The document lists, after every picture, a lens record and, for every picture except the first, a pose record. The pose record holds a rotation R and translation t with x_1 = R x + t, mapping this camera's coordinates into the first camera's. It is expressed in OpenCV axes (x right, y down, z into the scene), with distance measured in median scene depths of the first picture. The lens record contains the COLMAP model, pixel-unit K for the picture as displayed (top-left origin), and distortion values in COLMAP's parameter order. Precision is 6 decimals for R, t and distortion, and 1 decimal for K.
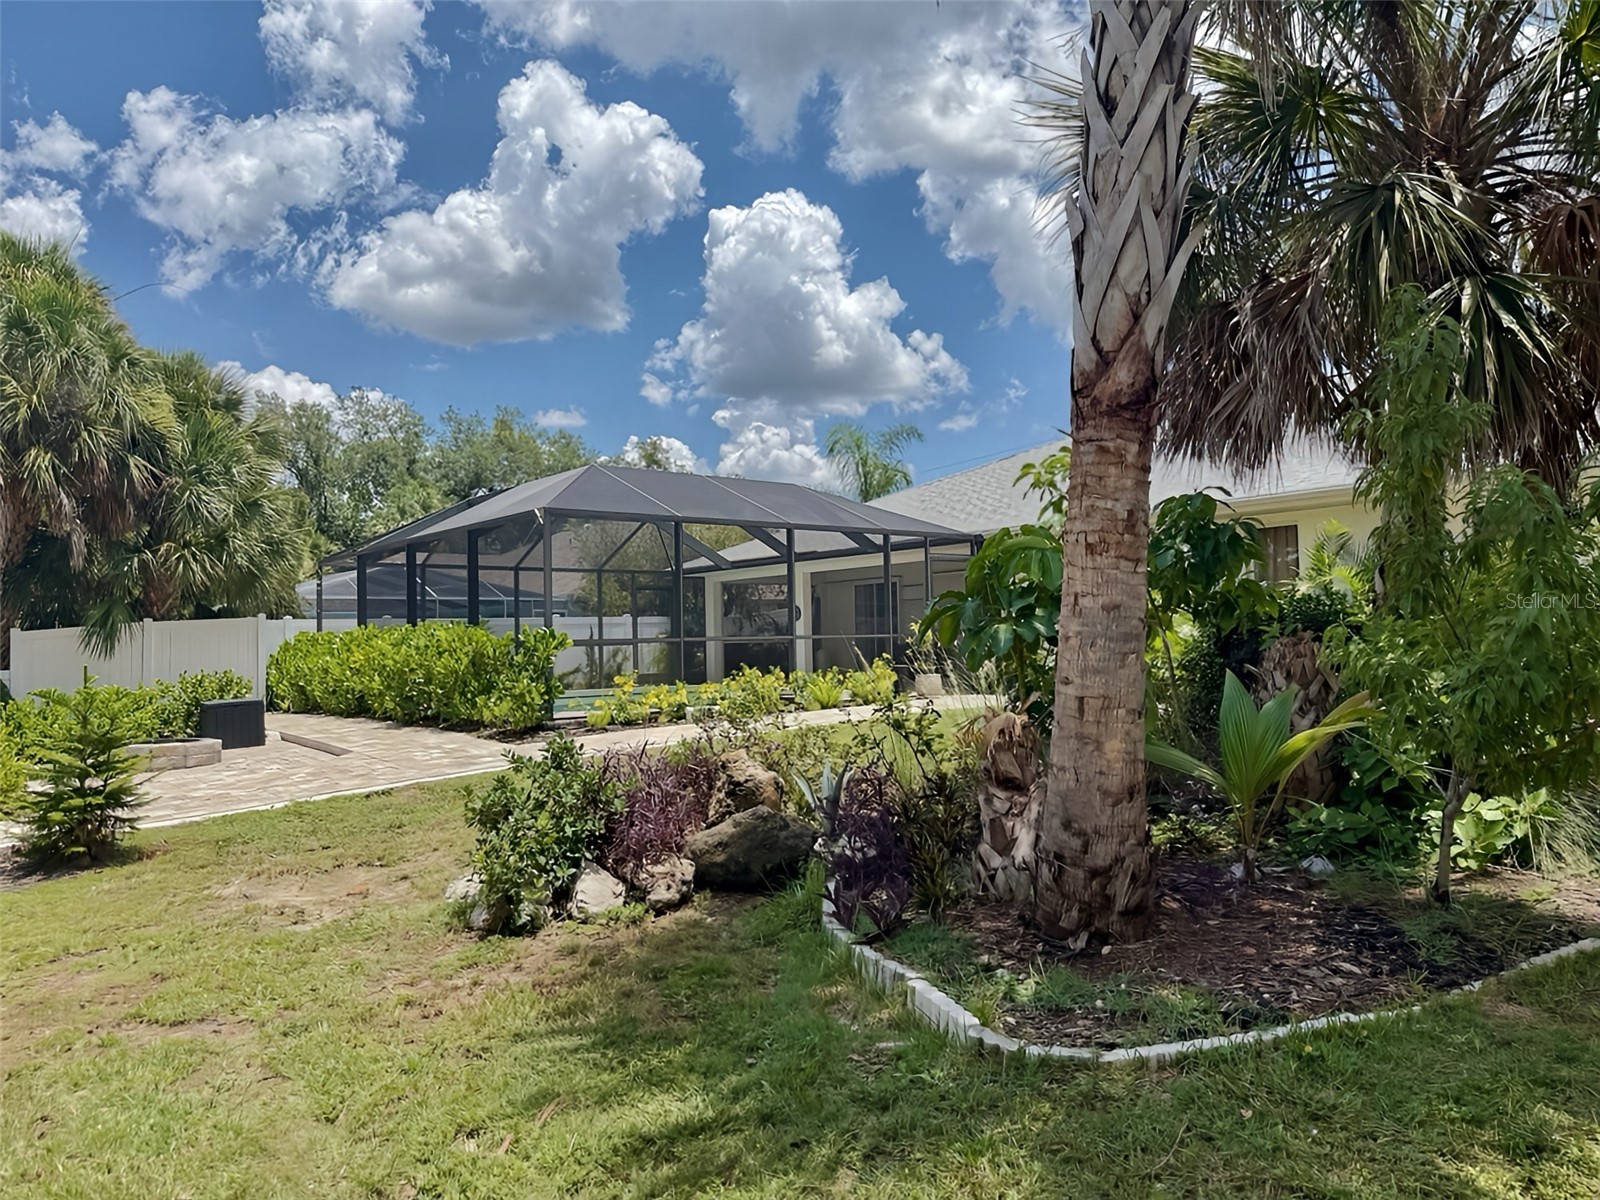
lens RADIAL K [[1111.8, 0, 921.7], [0, 1111.8, 605.8], [0, 0, 1]] dist [-0.072318, 0.003139]
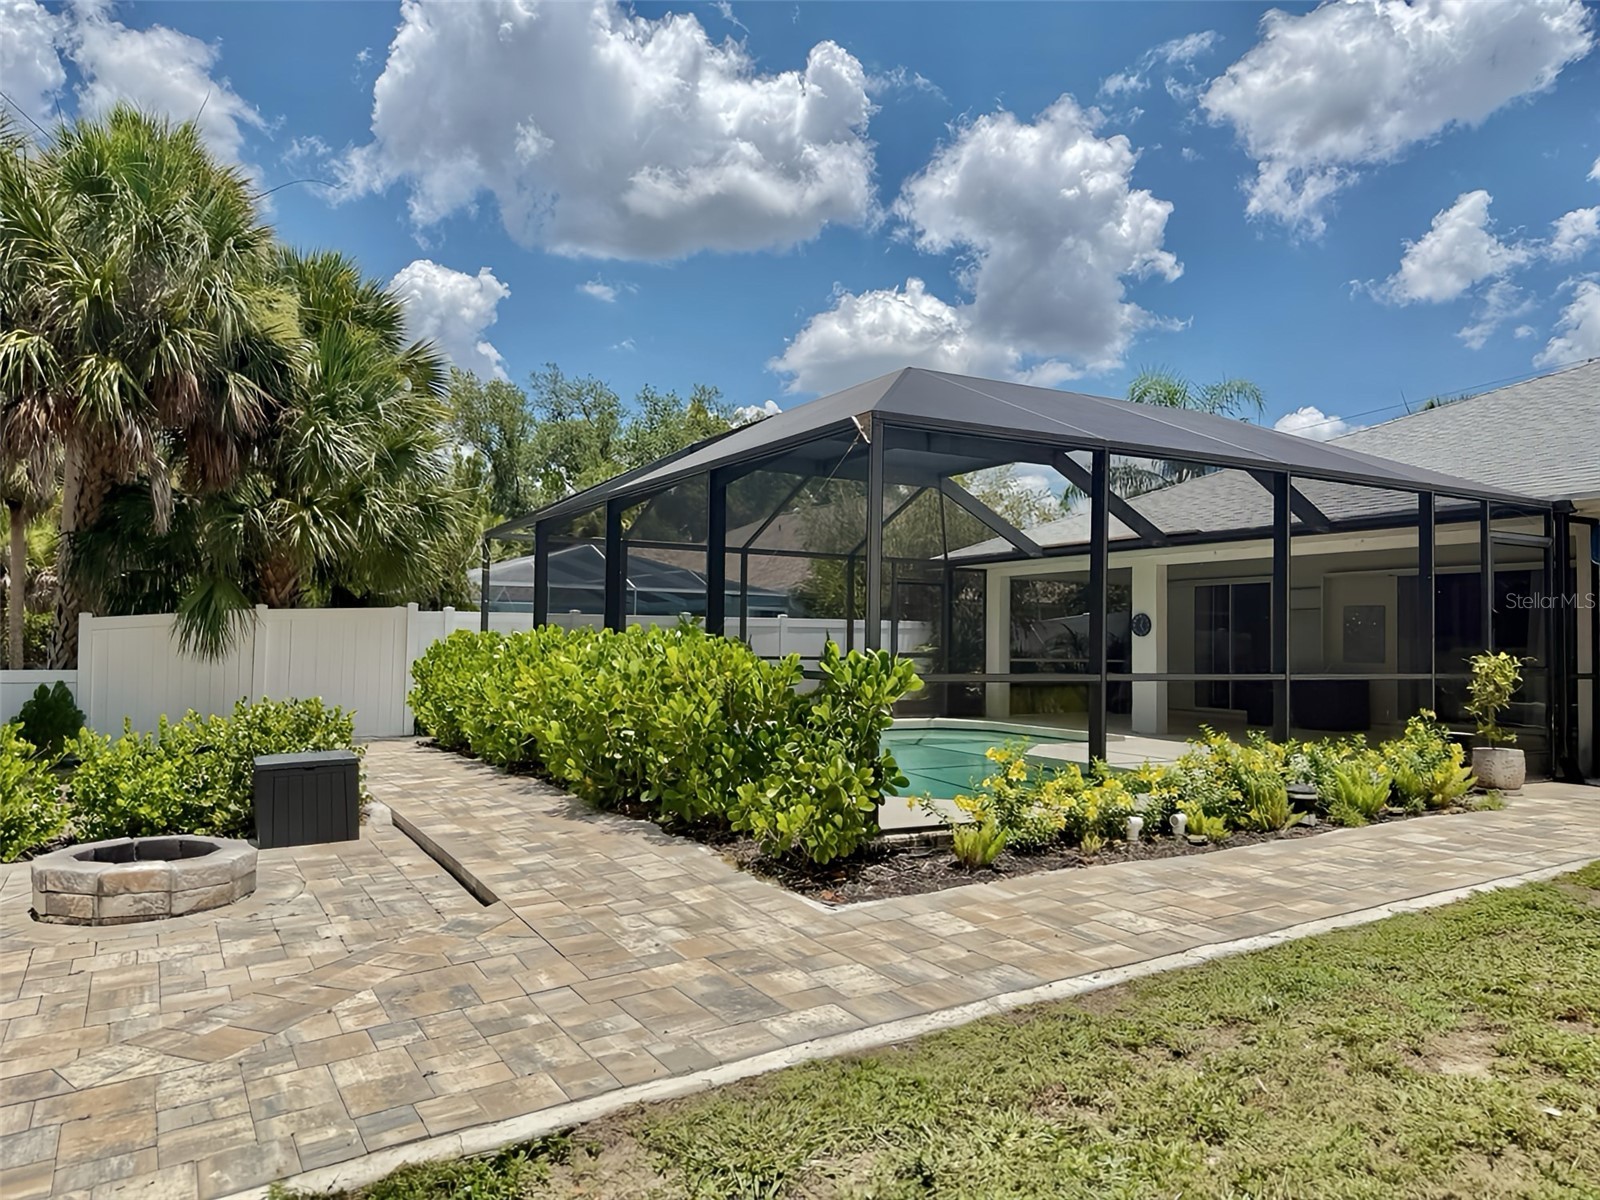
lens RADIAL K [[1142.1, 0, 801.7], [0, 1142.1, 605.3], [0, 0, 1]] dist [0.042120, -0.066650]
pose [[0.965795, 0.030519, -0.257504, -0.170212], [-0.031269, 0.999510, 0.001182, -0.000132], [0.257414, 0.006911, 0.966276, 0.348680]]
